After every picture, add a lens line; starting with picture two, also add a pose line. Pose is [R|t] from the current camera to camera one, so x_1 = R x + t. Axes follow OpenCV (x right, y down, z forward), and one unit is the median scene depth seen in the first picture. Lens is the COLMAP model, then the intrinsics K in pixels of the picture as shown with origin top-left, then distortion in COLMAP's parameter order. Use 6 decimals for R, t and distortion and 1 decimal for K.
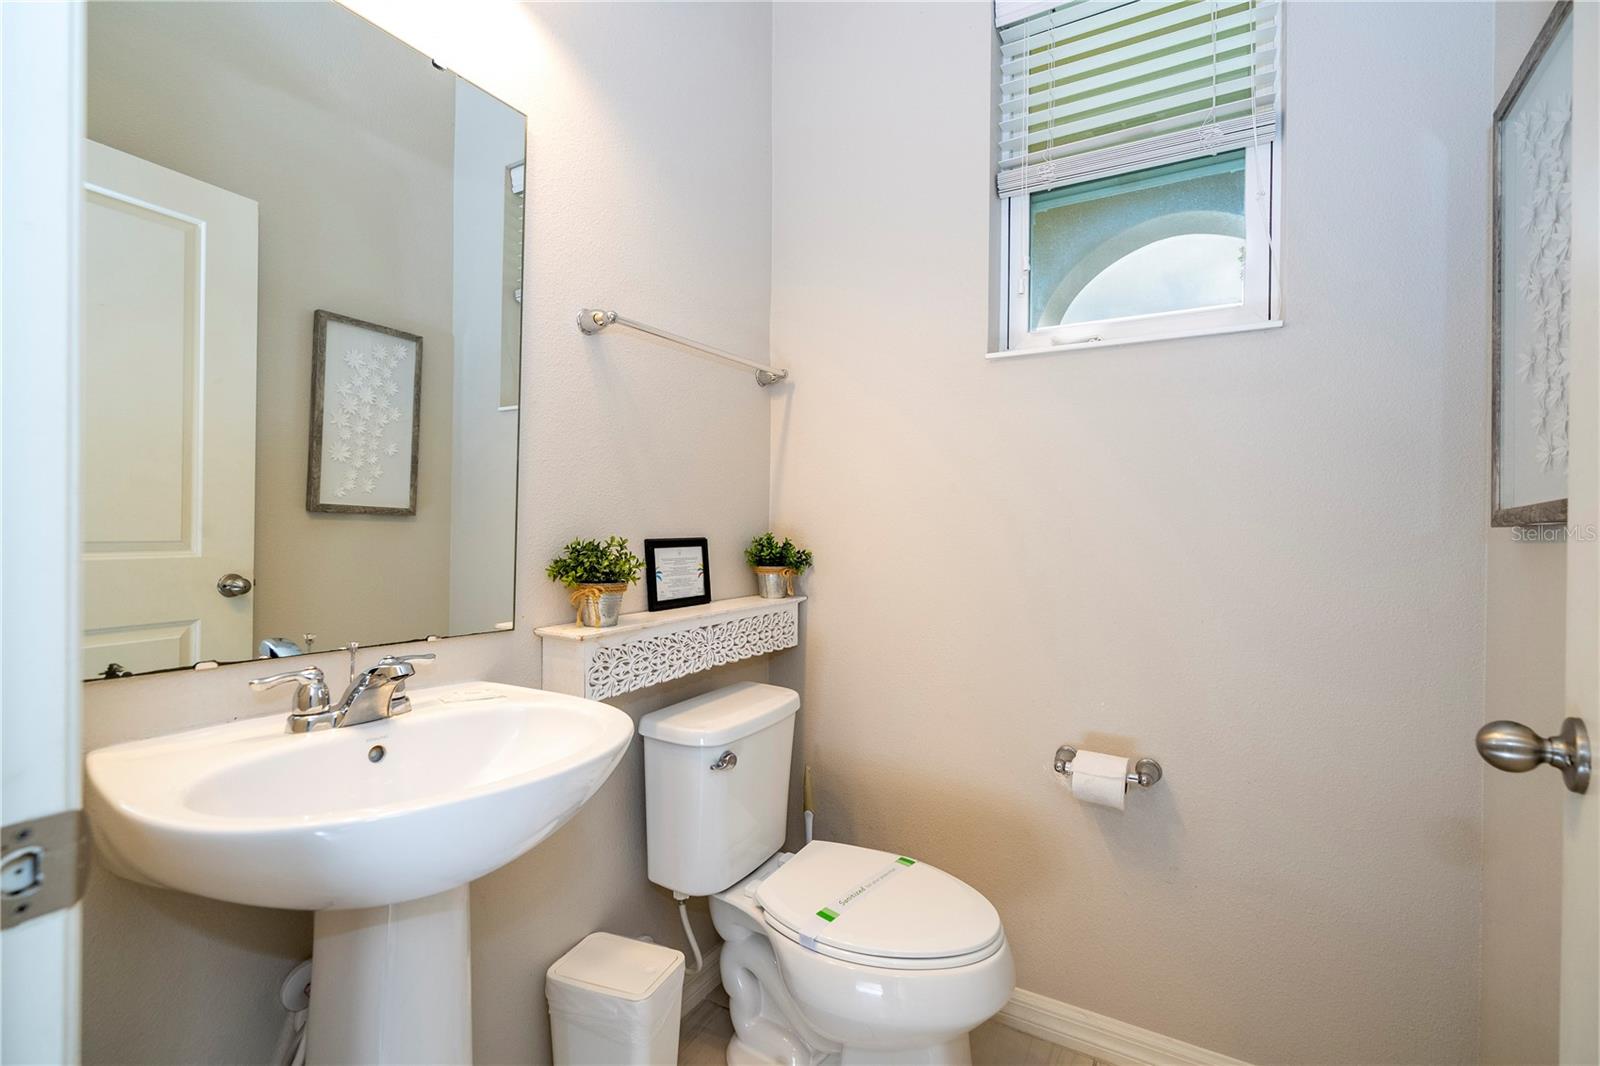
lens RADIAL K [[721.4, 0, 814.8], [0, 721.4, 527.2], [0, 0, 1]] dist [-0.002125, 0.001698]
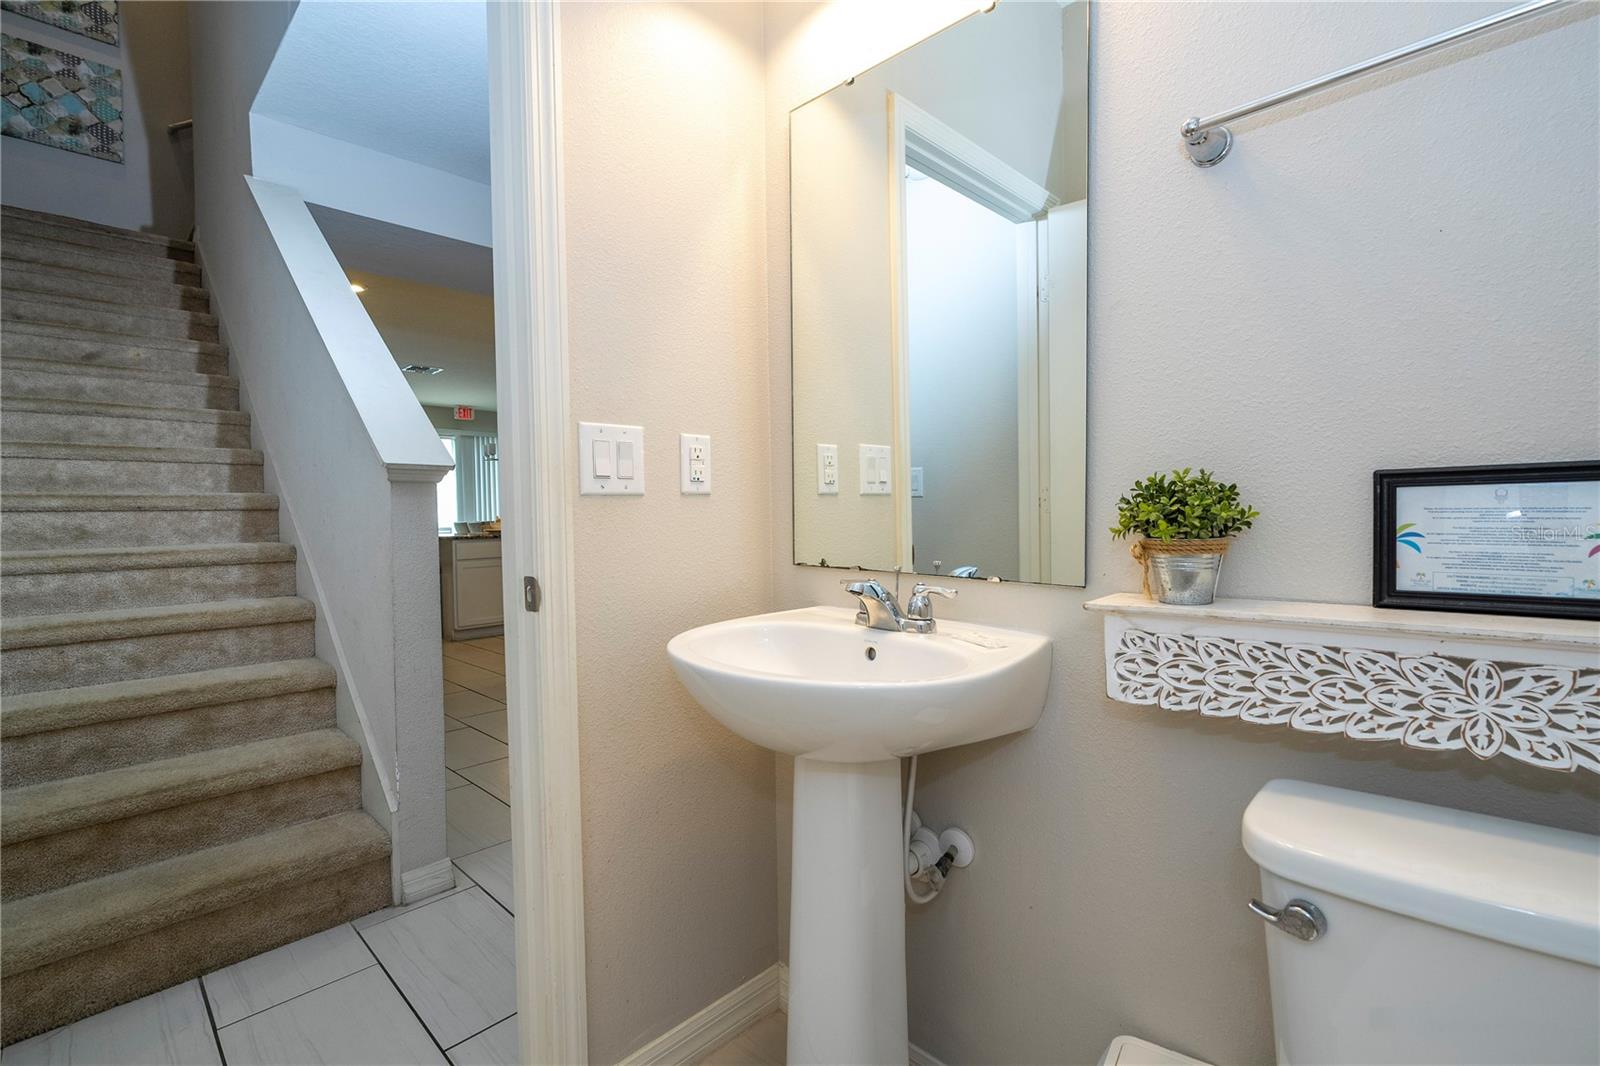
lens RADIAL K [[721.4, 0, 814.8], [0, 721.4, 527.2], [0, 0, 1]] dist [-0.002125, 0.001698]
pose [[-0.226553, 0.025141, -0.973674, 0.397920], [0.017928, 0.999605, 0.021639, 0.041798], [0.973834, -0.012553, -0.226914, 0.754787]]
